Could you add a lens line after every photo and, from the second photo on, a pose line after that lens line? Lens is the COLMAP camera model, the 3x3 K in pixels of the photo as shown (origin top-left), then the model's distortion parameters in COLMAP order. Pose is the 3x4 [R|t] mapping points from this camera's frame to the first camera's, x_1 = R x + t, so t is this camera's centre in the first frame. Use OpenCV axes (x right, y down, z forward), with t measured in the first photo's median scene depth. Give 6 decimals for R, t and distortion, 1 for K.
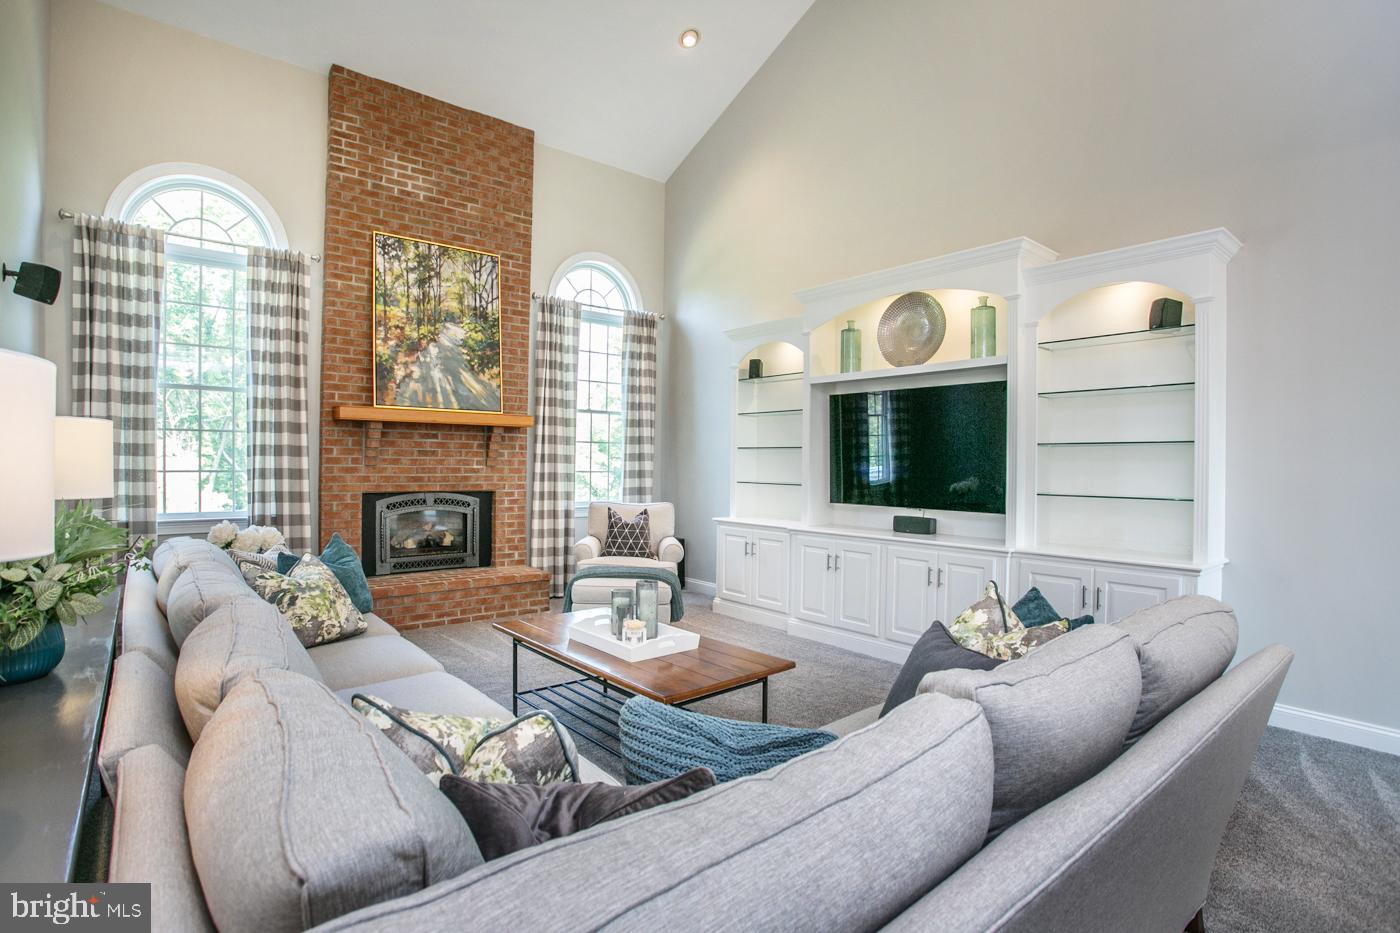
lens RADIAL K [[706.9, 0, 680.5], [0, 706.9, 469.9], [0, 0, 1]] dist [-0.061036, 0.025707]
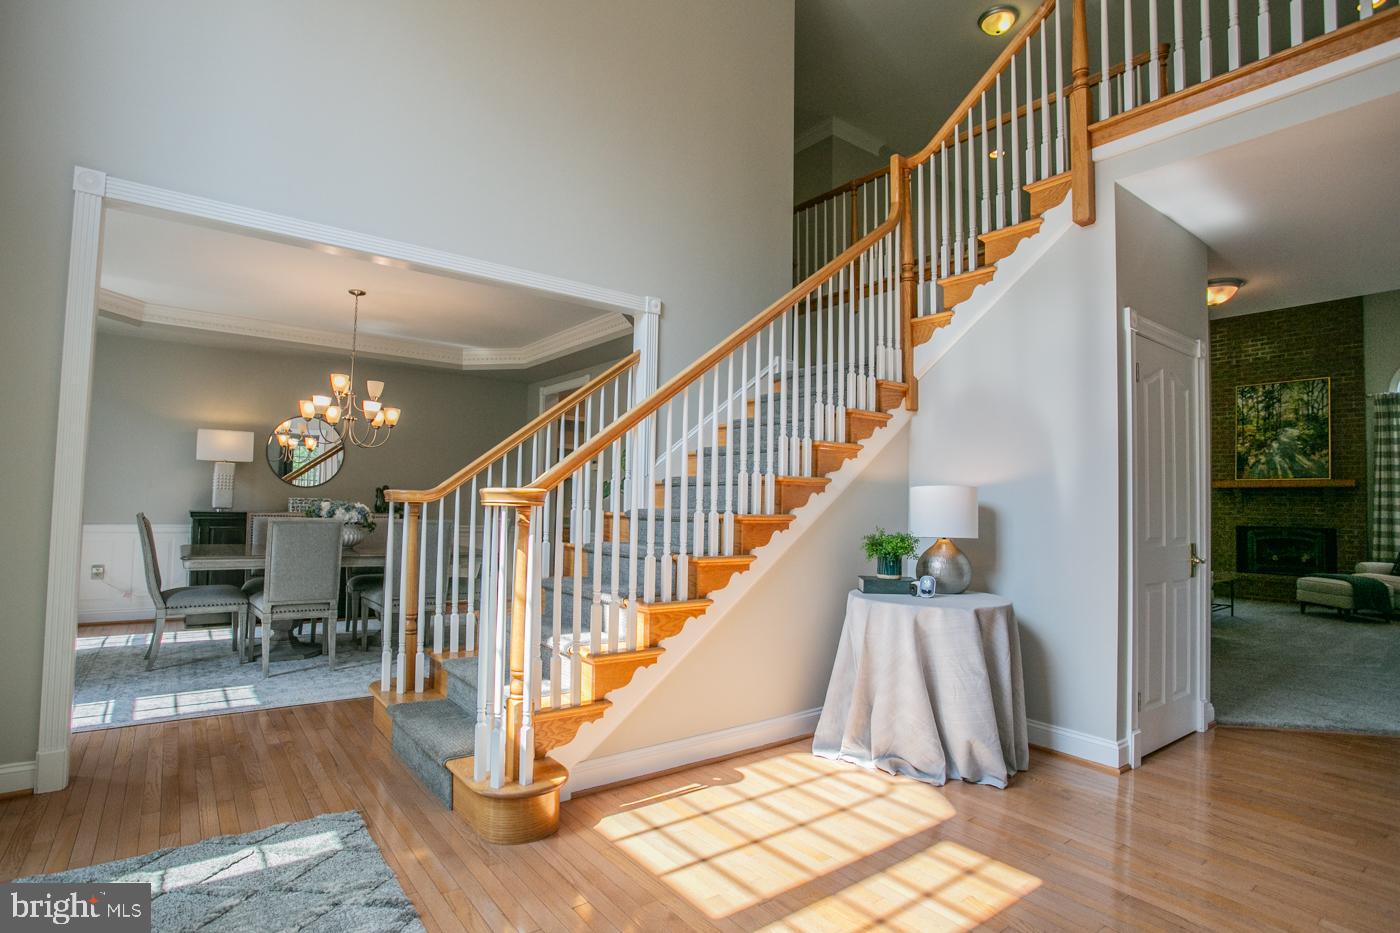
lens RADIAL K [[707.3, 0, 695.5], [0, 707.3, 457.9], [0, 0, 1]] dist [-0.030384, 0.001573]
pose [[0.005435, -0.075203, -0.997153, 1.307192], [-0.031558, 0.996659, -0.075338, 0.034431], [0.999487, 0.031877, 0.003044, -0.426861]]
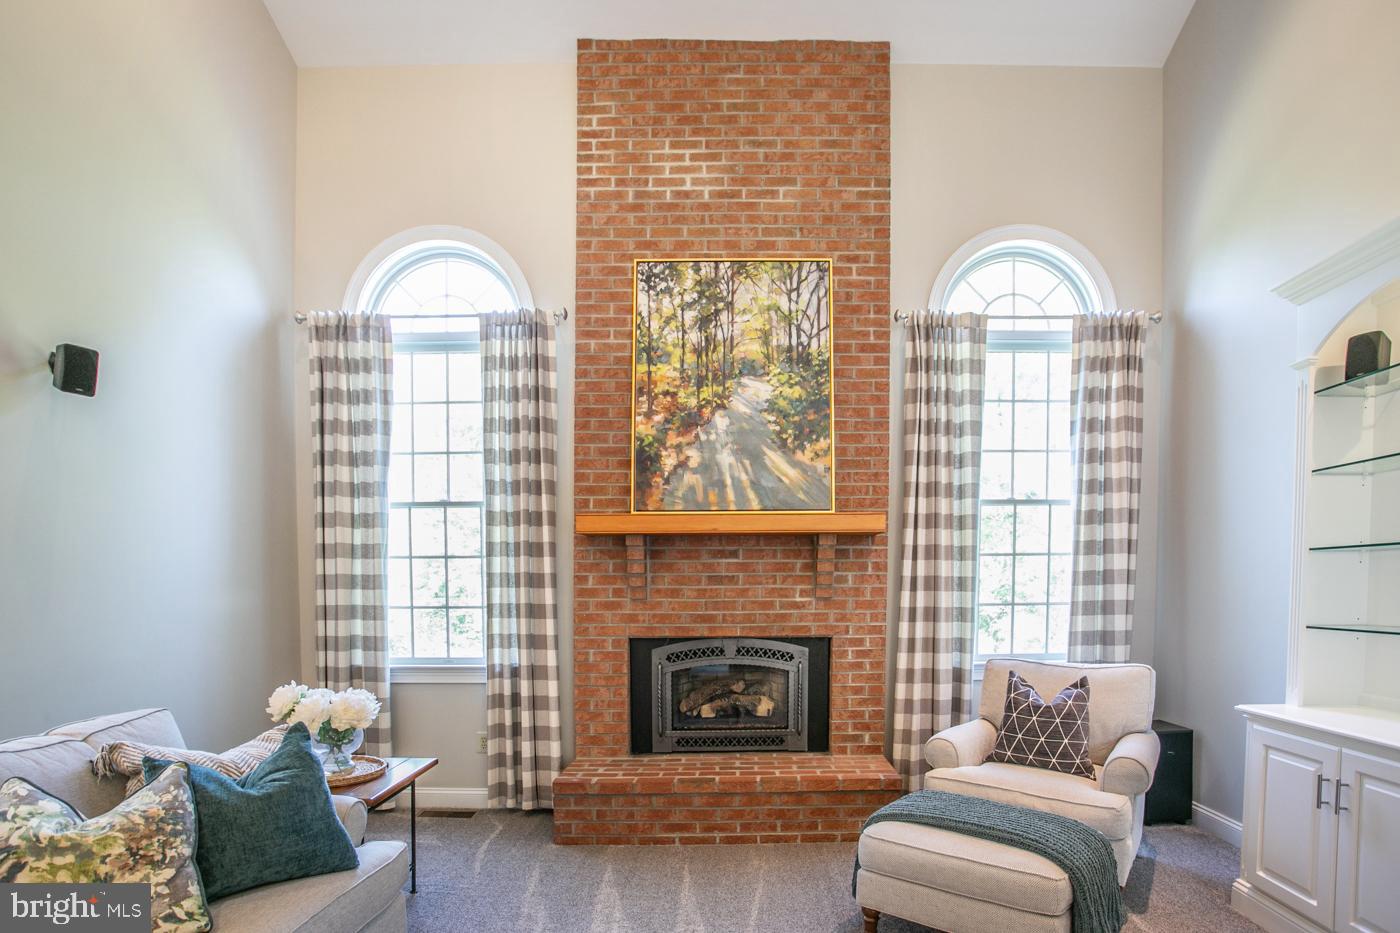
lens RADIAL K [[706.9, 0, 704.3], [0, 706.9, 606.6], [0, 0, 1]] dist [-0.061036, 0.025707]
pose [[0.777912, 0.014384, -0.628209, 0.048071], [0.008321, 0.999415, 0.033187, -0.020088], [0.628319, -0.031044, 0.777336, 0.460071]]
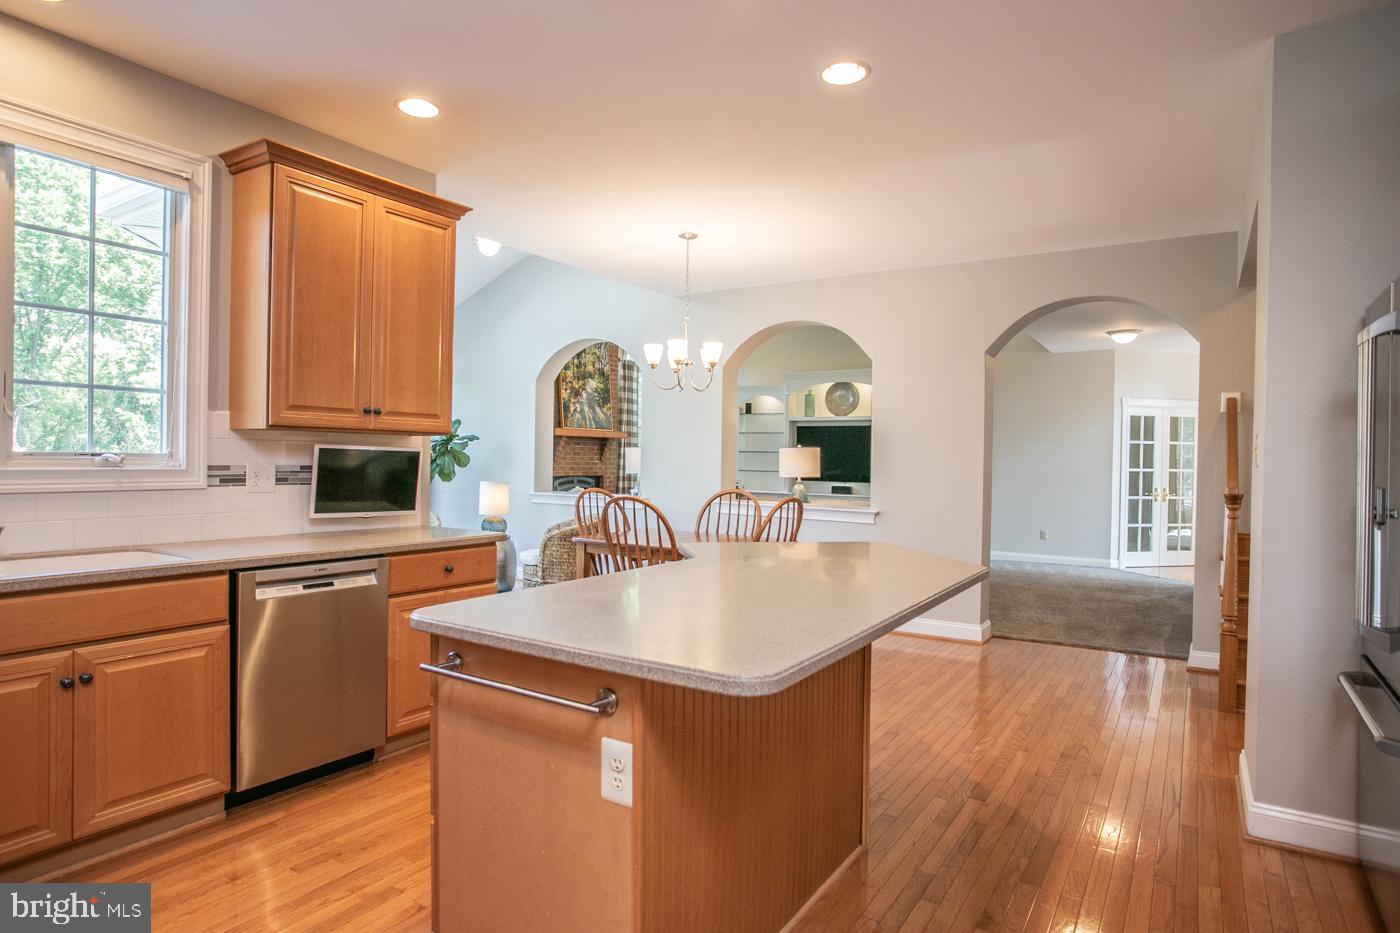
lens RADIAL K [[776.2, 0, 710.4], [0, 776.2, 461.3], [0, 0, 1]] dist [-0.000428, -0.000110]
pose [[0.948059, 0.003595, 0.318075, -0.648695], [-0.003921, 0.999992, 0.000386, -0.006879], [-0.318072, -0.001613, 0.948065, -0.905471]]
